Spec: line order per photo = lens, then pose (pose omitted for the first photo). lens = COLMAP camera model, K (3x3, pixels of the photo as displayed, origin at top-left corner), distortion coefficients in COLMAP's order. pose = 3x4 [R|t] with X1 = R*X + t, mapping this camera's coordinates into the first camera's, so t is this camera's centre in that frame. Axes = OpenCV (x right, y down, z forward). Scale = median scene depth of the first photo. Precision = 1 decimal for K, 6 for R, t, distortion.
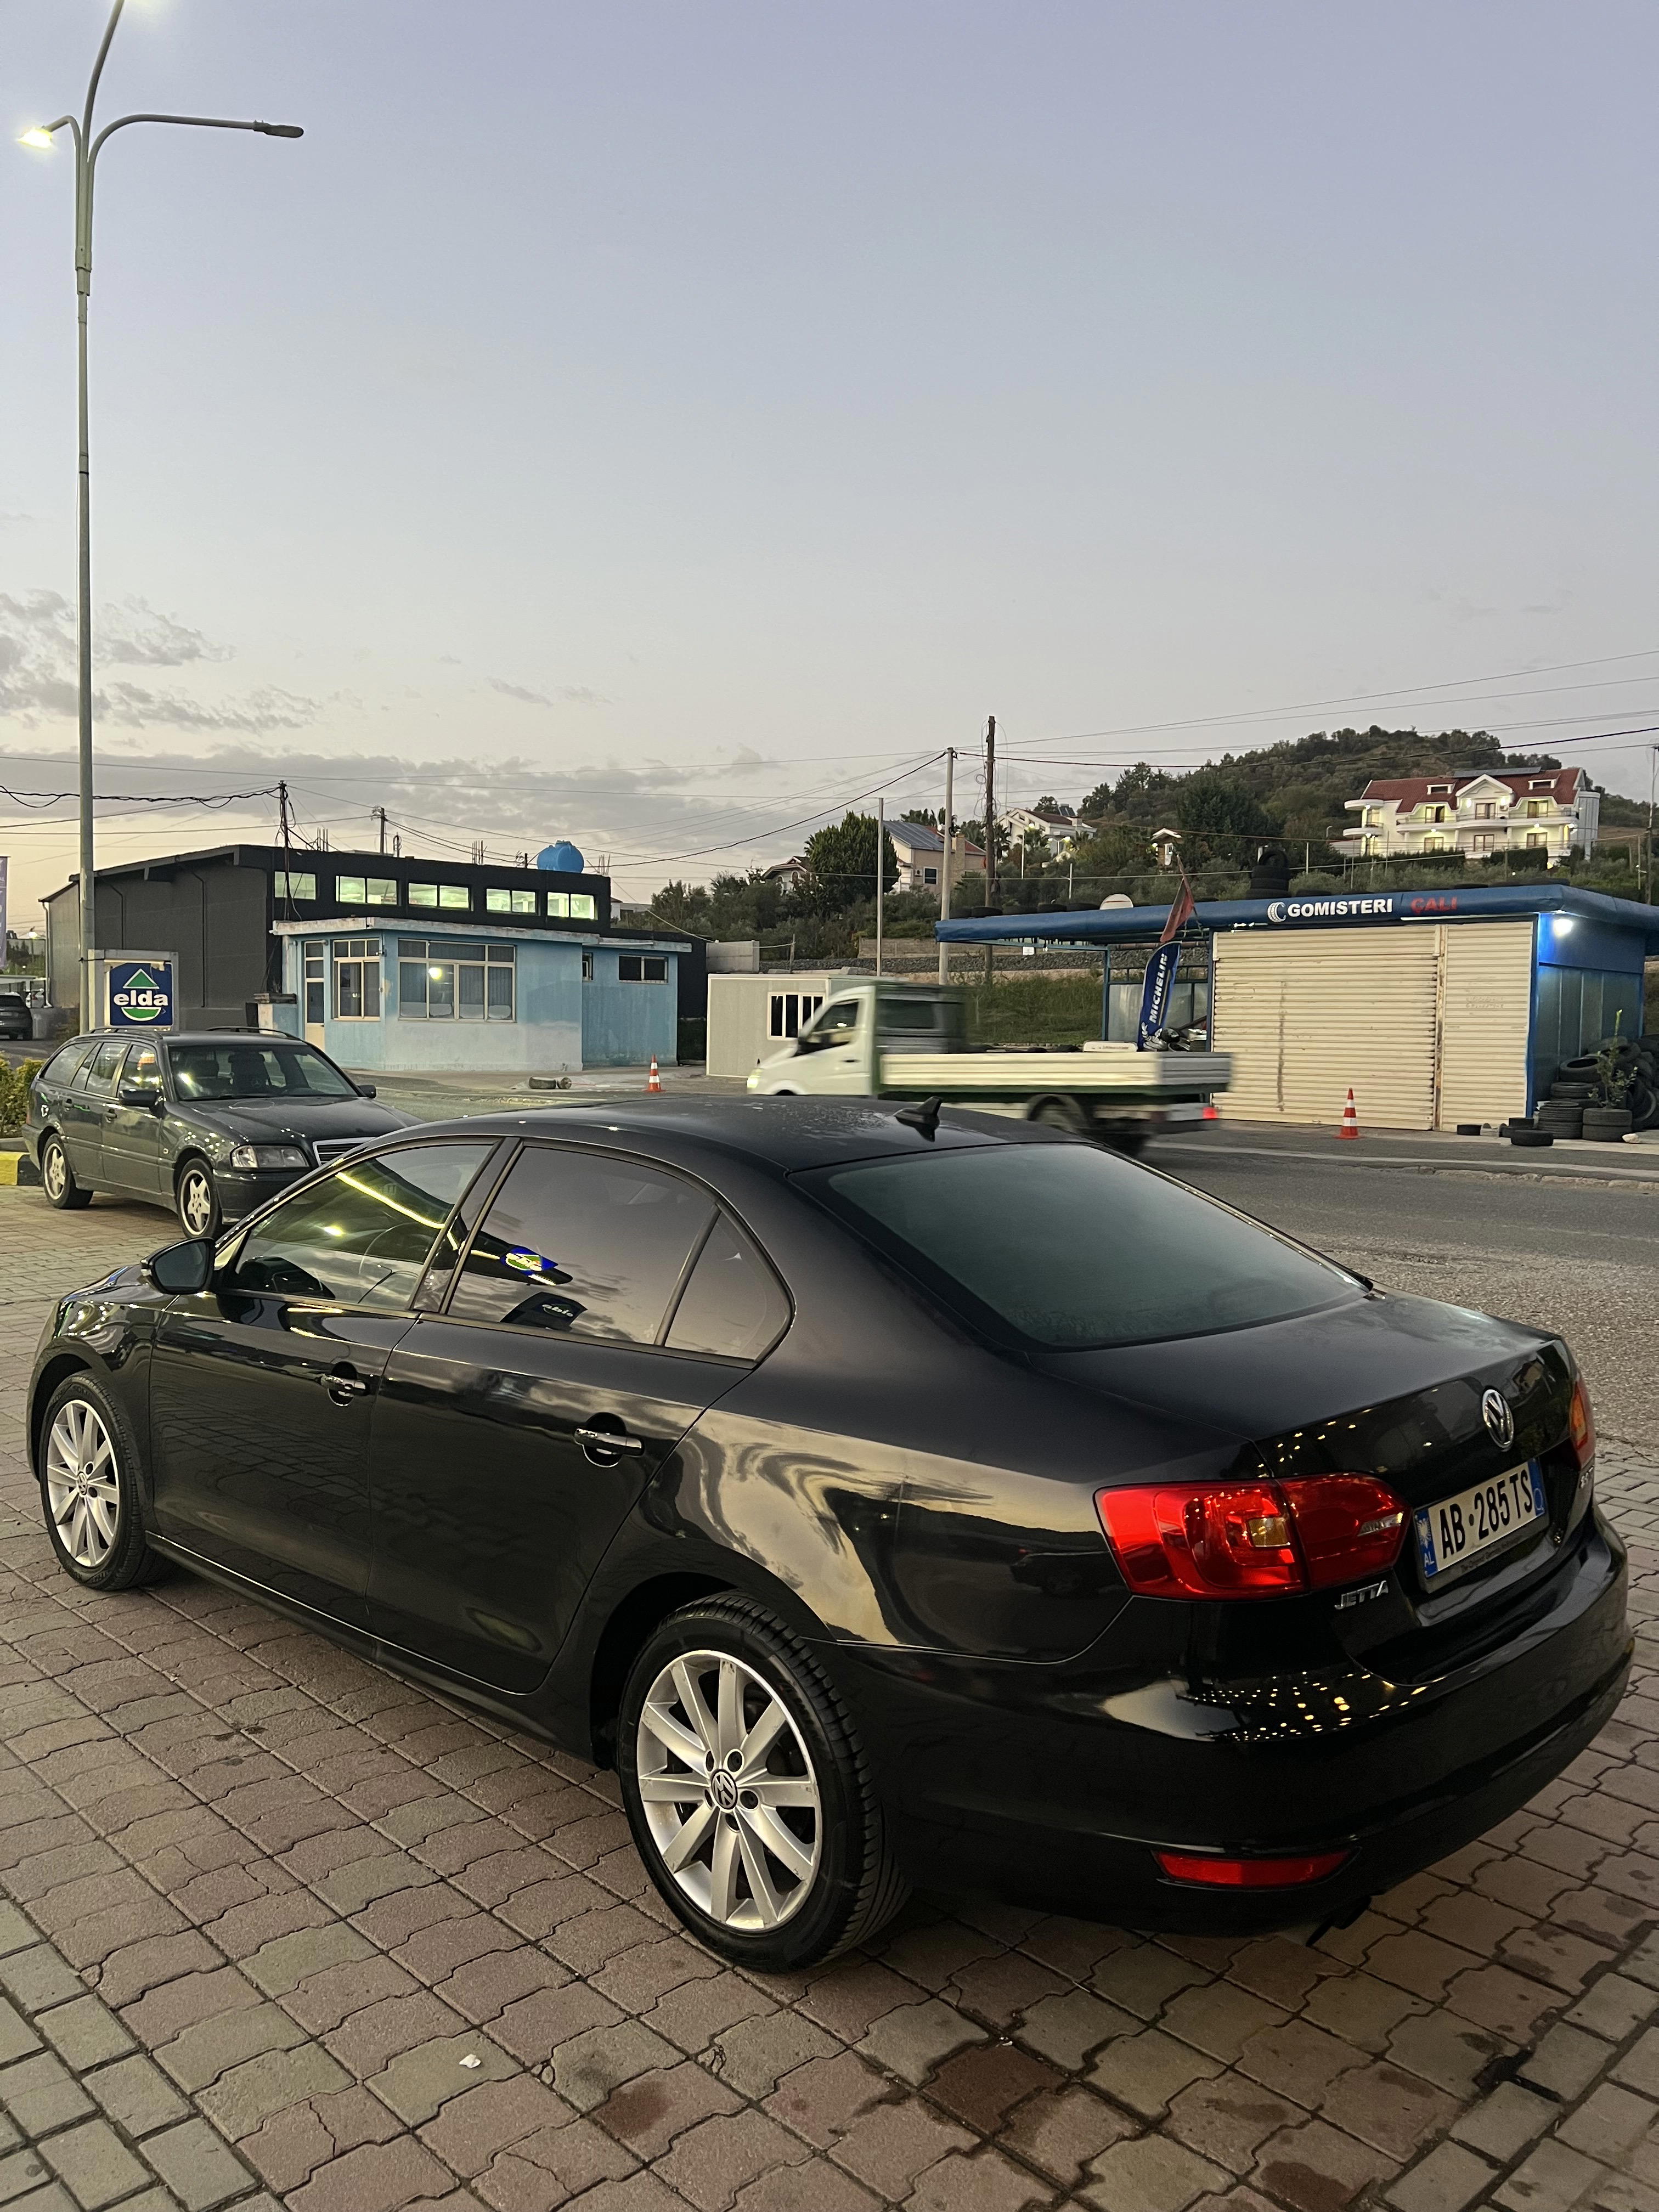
lens RADIAL K [[1711.5, 0, 827.4], [0, 1711.5, 1104.5], [0, 0, 1]] dist [0.023030, -0.004397]
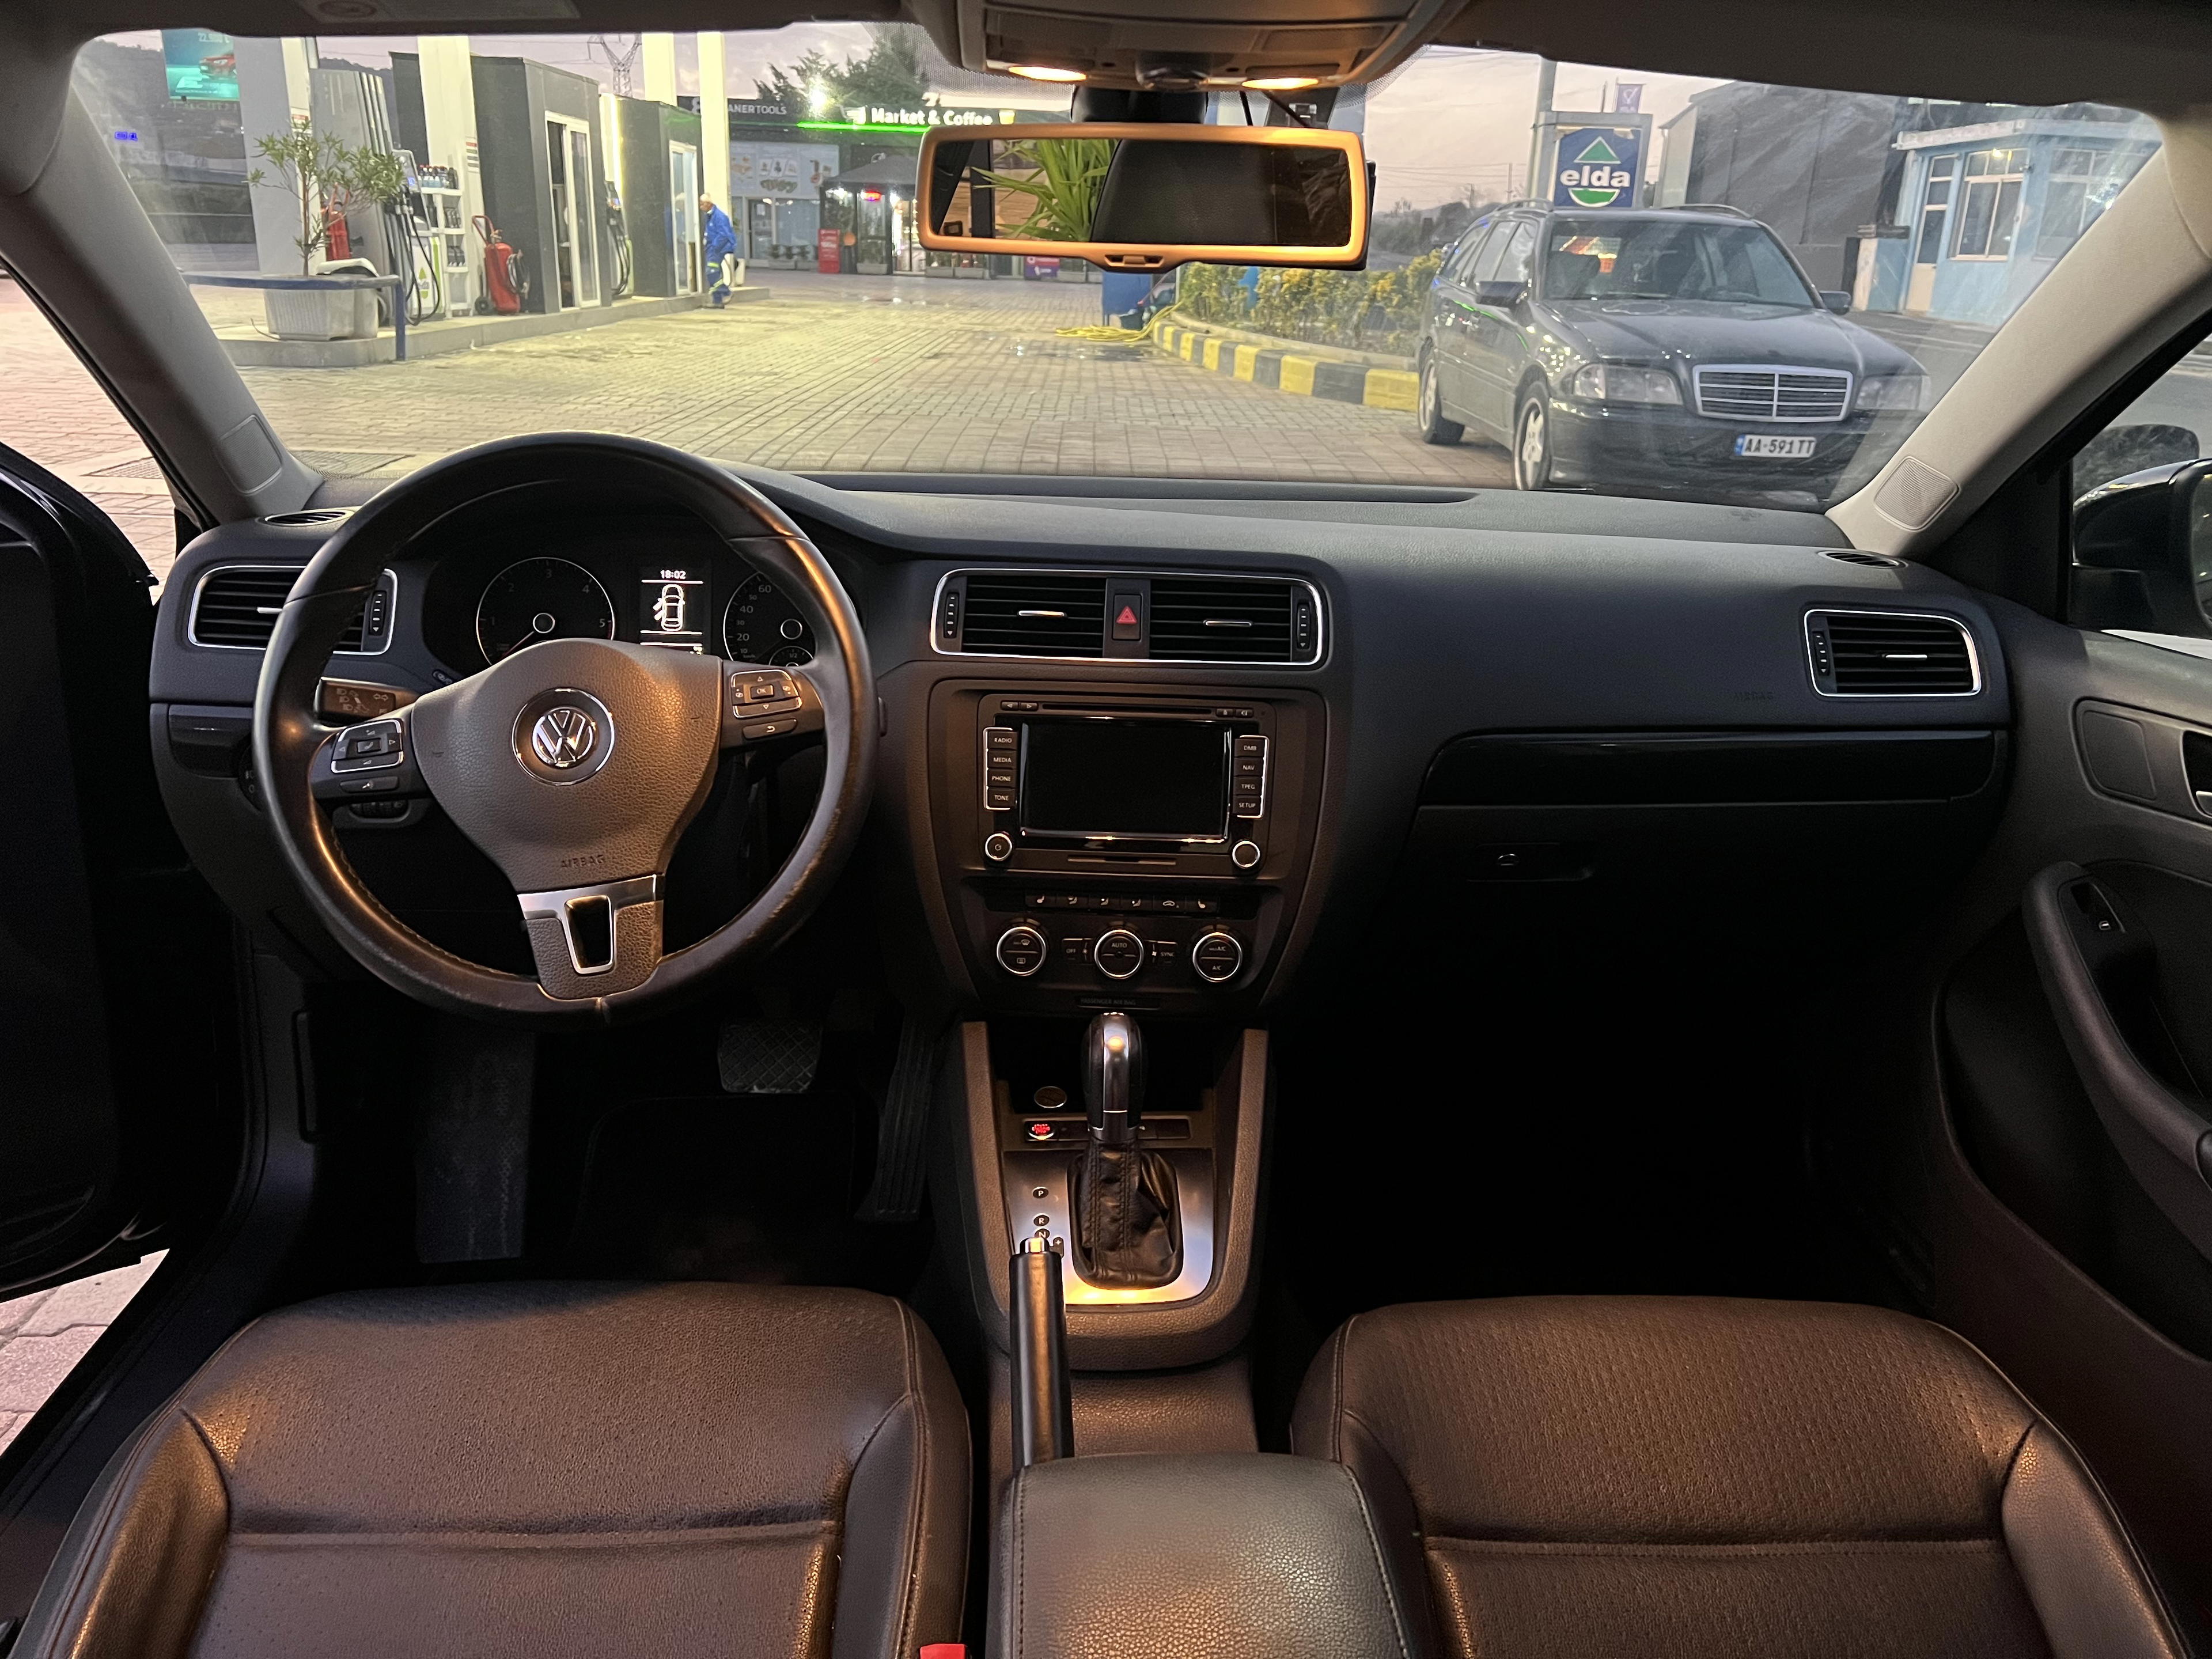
lens RADIAL K [[1711.5, 0, 1111.4], [0, 1711.5, 833.2], [0, 0, 1]] dist [0.023030, -0.004397]
pose [[0.739751, 0.239120, -0.628960, -0.005779], [-0.068001, 0.956508, 0.283670, 0.015464], [0.669436, -0.167075, 0.723838, 0.247528]]
